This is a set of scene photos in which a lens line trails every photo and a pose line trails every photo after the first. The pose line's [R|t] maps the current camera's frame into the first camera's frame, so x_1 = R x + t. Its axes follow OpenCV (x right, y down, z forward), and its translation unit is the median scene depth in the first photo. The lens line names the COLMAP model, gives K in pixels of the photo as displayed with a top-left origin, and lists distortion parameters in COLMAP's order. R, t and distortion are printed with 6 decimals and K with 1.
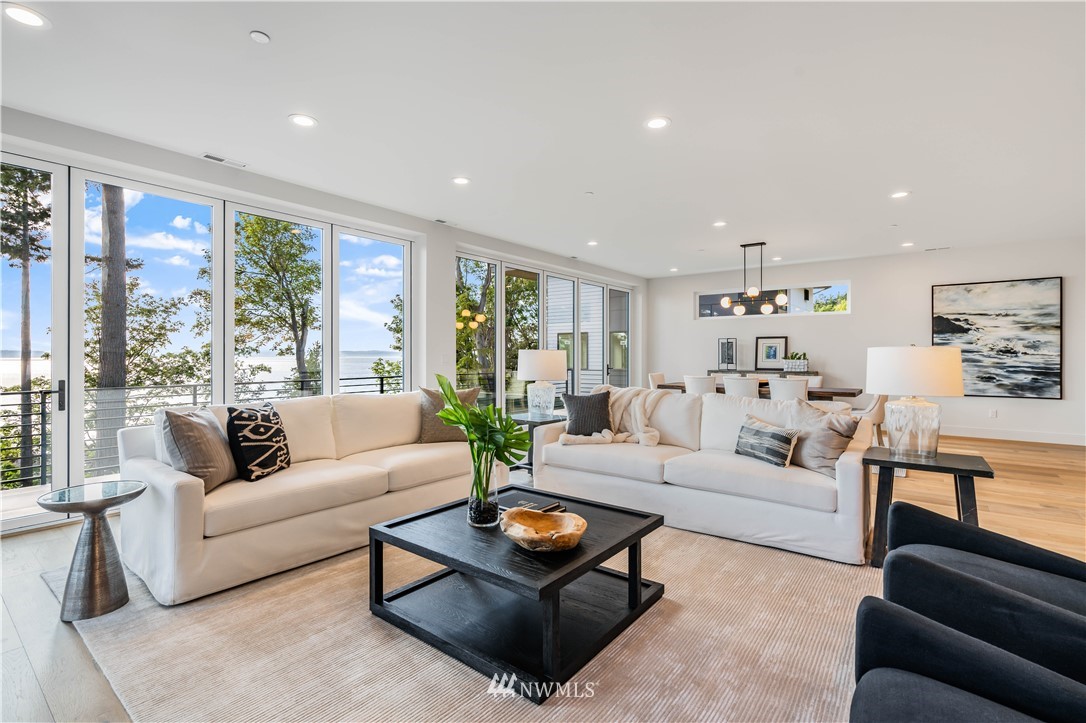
lens RADIAL K [[495.6, 0, 543.1], [0, 495.6, 354.7], [0, 0, 1]] dist [-0.006718, 0.001712]
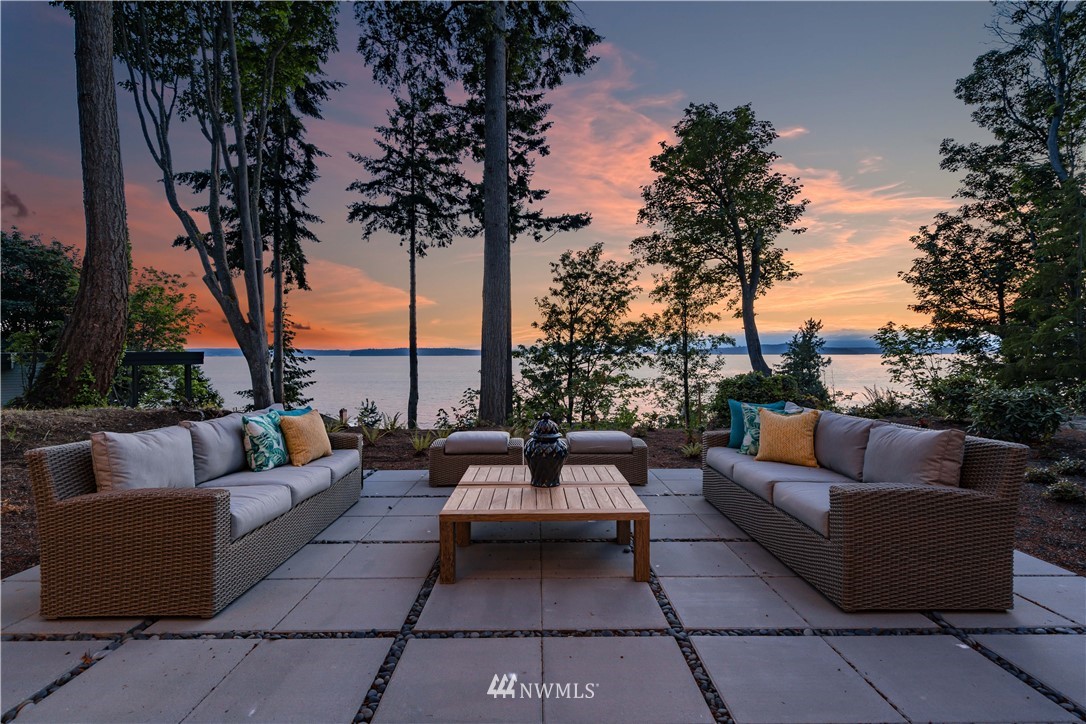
lens RADIAL K [[528.6, 0, 543.7], [0, 528.6, 366.2], [0, 0, 1]] dist [-0.005009, 0.003563]
pose [[0.602956, 0.014907, -0.797635, -0.238022], [0.004193, 0.999752, 0.021854, 0.237944], [0.797763, -0.016521, 0.602744, 1.095869]]
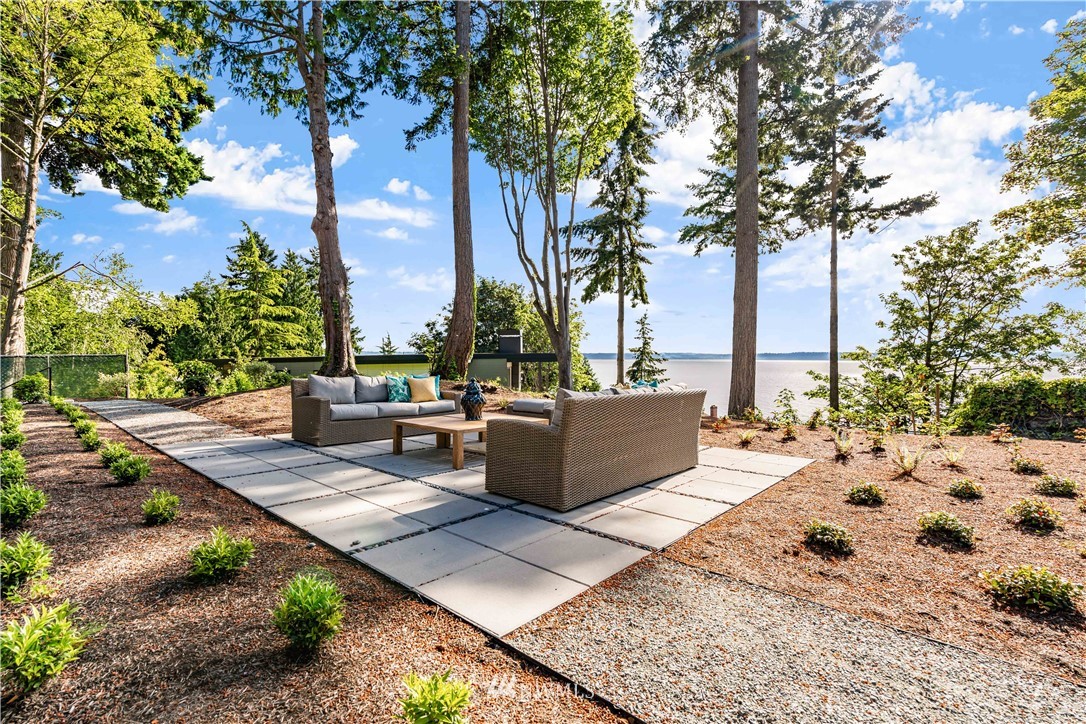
lens RADIAL K [[495.6, 0, 552.5], [0, 495.6, 360.8], [0, 0, 1]] dist [-0.006718, 0.001712]
pose [[-0.077983, 0.001952, -0.996953, 0.078827], [-0.002209, 0.999995, 0.002131, 0.258540], [0.996952, 0.002368, -0.077979, 1.493069]]
